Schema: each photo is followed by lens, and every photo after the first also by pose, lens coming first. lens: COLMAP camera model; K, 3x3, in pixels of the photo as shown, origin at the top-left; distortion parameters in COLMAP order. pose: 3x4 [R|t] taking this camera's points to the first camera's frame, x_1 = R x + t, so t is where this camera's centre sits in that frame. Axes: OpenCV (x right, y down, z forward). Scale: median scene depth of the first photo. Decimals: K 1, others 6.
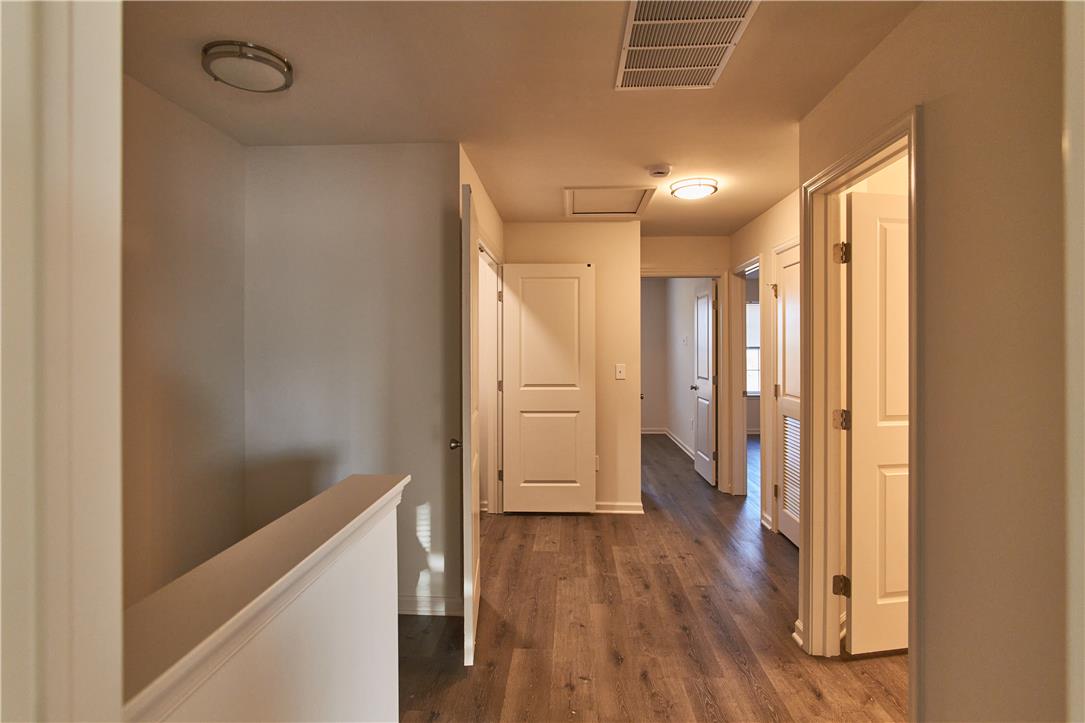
lens RADIAL K [[553.5, 0, 541.8], [0, 553.5, 341.2], [0, 0, 1]] dist [-0.010387, 0.001514]
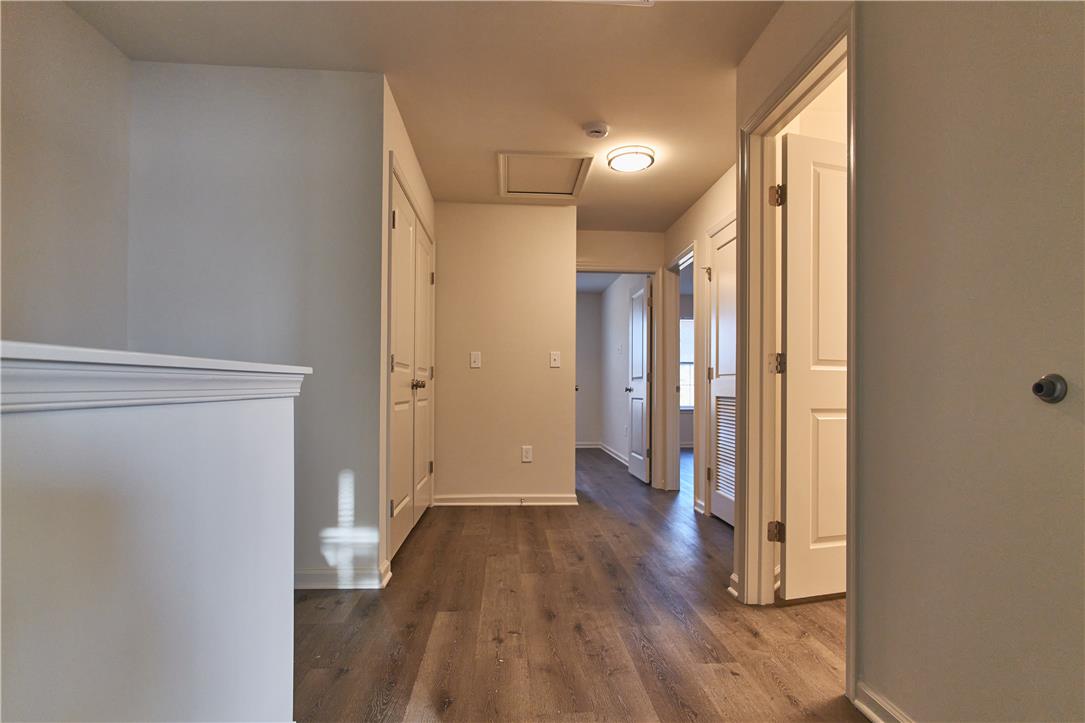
lens RADIAL K [[555.2, 0, 543.3], [0, 555.2, 379.7], [0, 0, 1]] dist [-0.016102, 0.000792]
pose [[0.992938, 0.008760, 0.118314, 0.008870], [-0.007932, 0.999941, -0.007468, 0.132692], [-0.118373, 0.006477, 0.992948, 0.048969]]
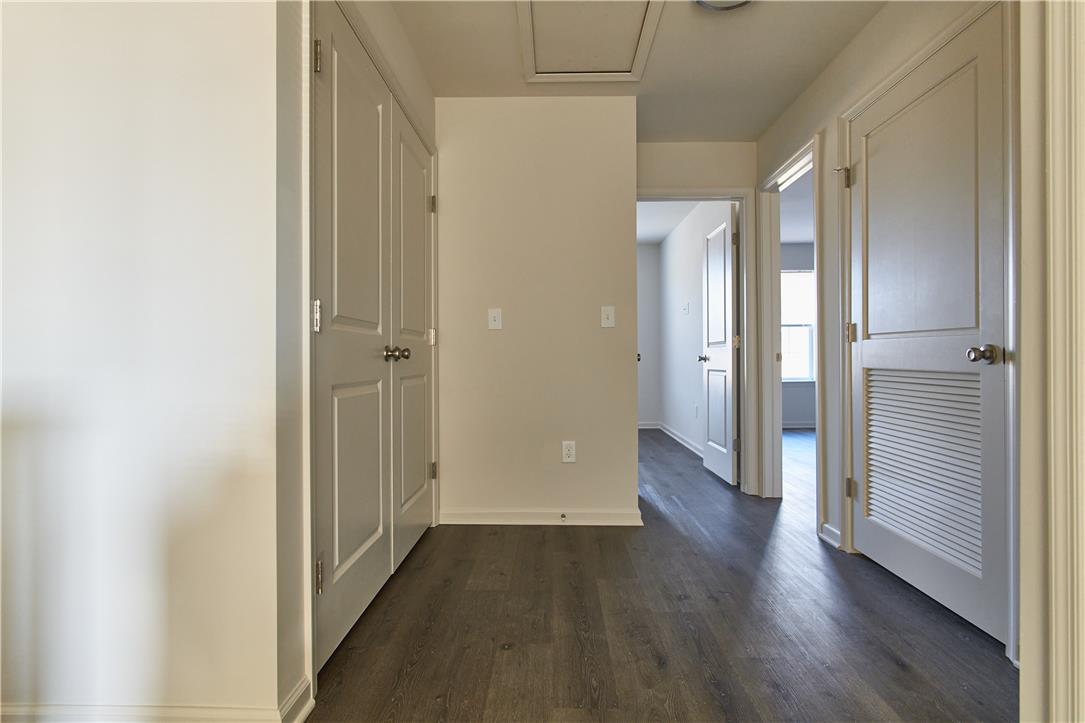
lens RADIAL K [[553.1, 0, 541.9], [0, 553.1, 350.1], [0, 0, 1]] dist [-0.010192, 0.001652]
pose [[0.999519, -0.000417, 0.030997, 0.054057], [0.000587, 0.999985, -0.005485, 0.135702], [-0.030994, 0.005501, 0.999504, 0.438980]]
